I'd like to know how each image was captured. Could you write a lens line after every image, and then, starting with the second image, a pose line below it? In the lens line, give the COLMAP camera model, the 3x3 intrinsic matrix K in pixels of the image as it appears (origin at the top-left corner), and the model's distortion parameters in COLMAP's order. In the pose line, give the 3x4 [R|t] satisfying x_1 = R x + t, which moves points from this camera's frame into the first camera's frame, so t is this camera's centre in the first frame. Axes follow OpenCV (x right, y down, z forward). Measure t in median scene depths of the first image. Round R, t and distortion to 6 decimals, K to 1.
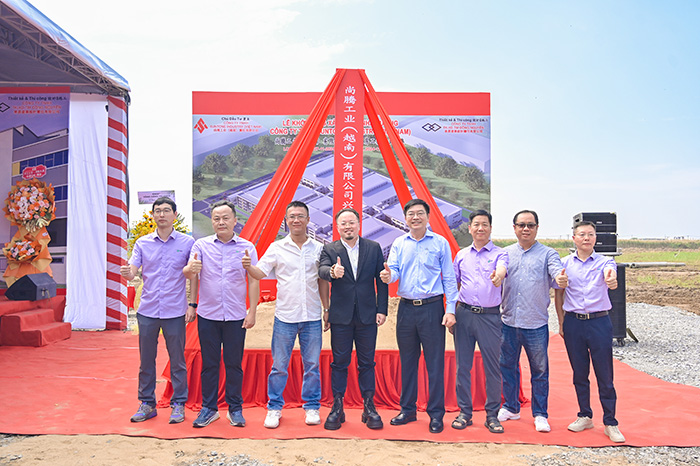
lens RADIAL K [[631.3, 0, 352.5], [0, 631.3, 236.3], [0, 0, 1]] dist [-0.007431, -0.009458]
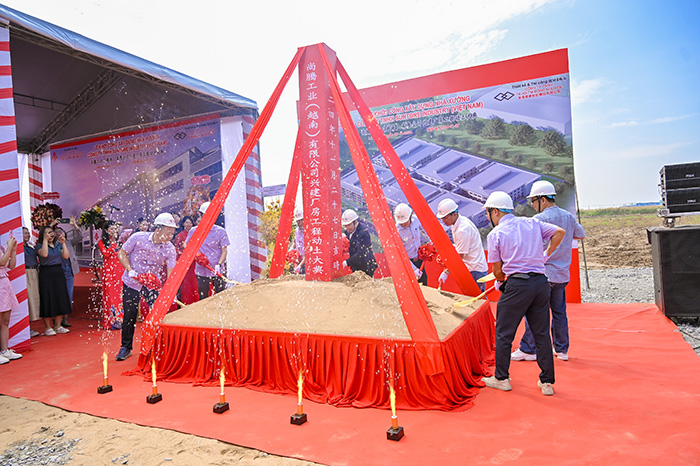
lens RADIAL K [[470.9, 0, 345.9], [0, 470.9, 228.5], [0, 0, 1]] dist [-0.006412, 0.006275]
pose [[0.893039, -0.050284, -0.447160, 0.223671], [0.062501, 0.997965, 0.012600, 0.009075], [0.445617, -0.039201, 0.894365, 0.222121]]
